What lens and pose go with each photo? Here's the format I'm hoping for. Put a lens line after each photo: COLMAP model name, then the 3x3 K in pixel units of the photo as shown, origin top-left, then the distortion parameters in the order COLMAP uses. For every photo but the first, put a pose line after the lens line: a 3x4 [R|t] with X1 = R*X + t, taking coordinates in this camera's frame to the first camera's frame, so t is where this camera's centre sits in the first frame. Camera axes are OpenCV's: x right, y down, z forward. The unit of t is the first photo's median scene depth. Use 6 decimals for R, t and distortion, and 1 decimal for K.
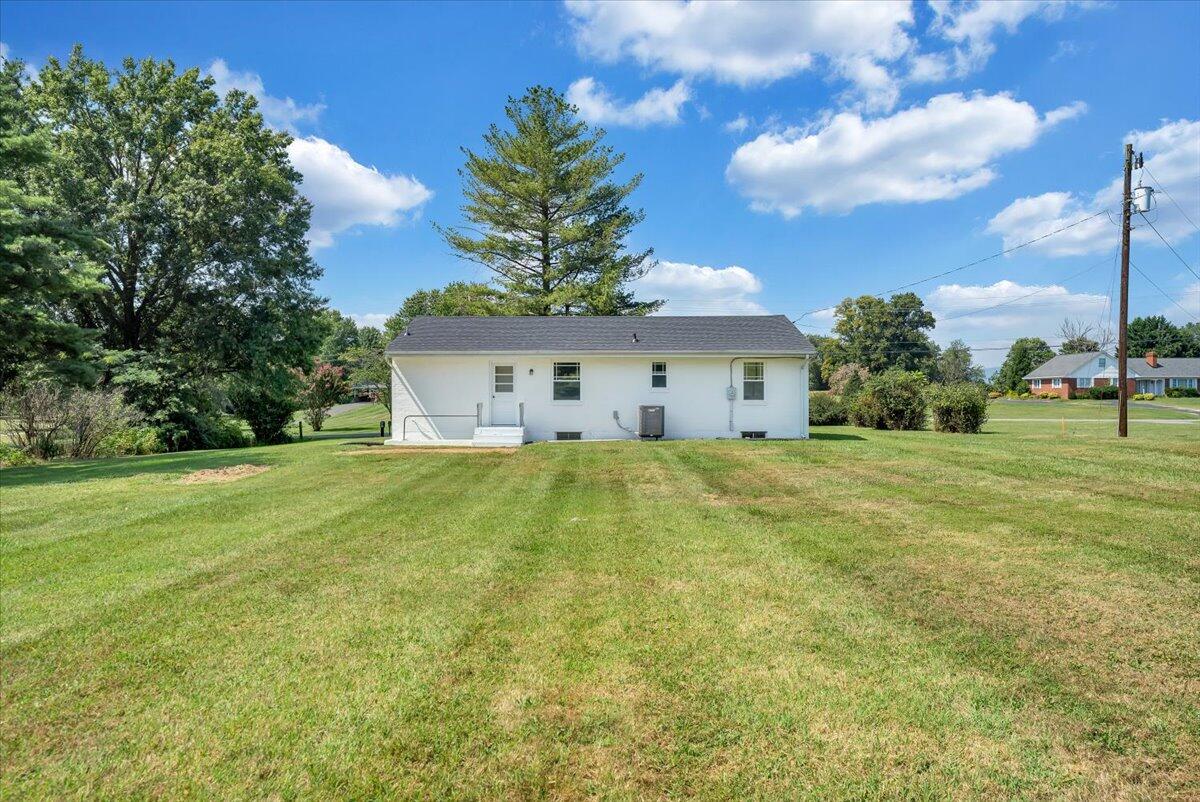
lens RADIAL K [[558.4, 0, 602.7], [0, 558.4, 392.1], [0, 0, 1]] dist [-0.000251, 0.000004]
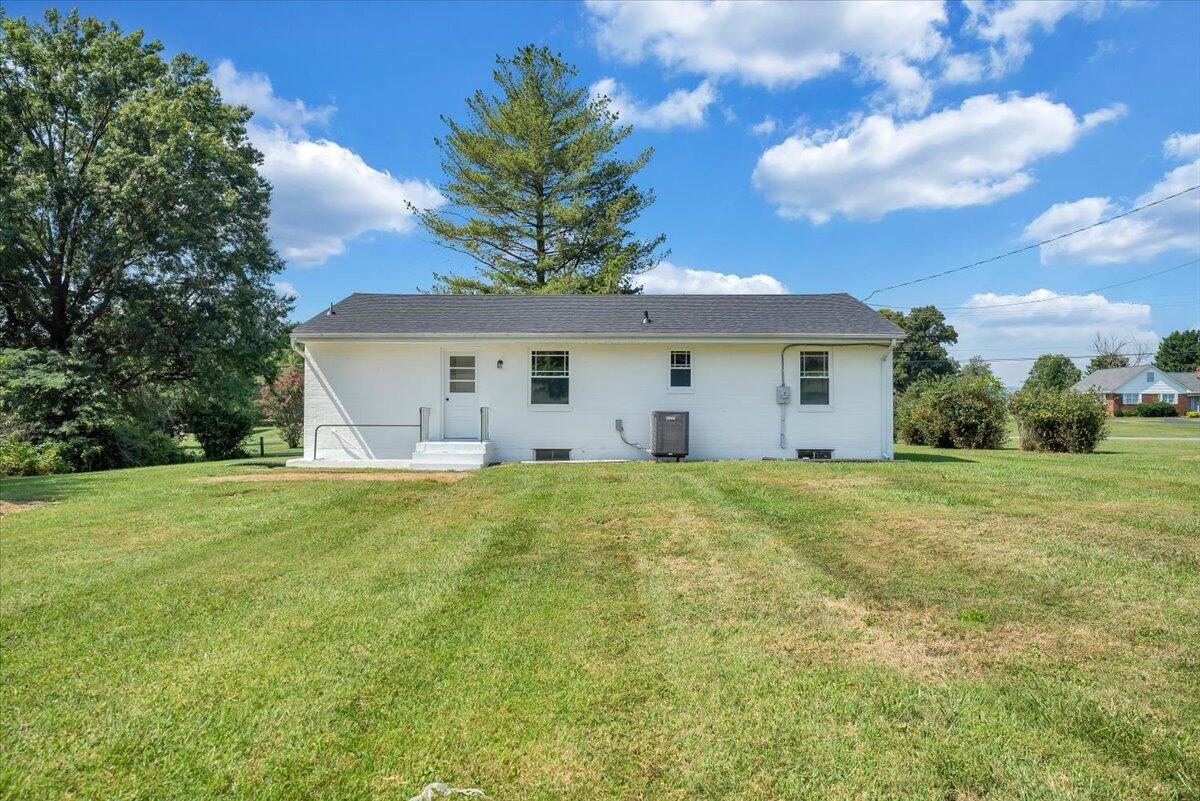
lens RADIAL K [[573.6, 0, 600.0], [0, 573.6, 400.5], [0, 0, 1]] dist [0.000847, 0.000114]
pose [[0.999859, 0.002129, -0.016645, 0.005476], [-0.002386, 0.999877, -0.015476, 0.010371], [0.016610, 0.015514, 0.999742, 0.135470]]
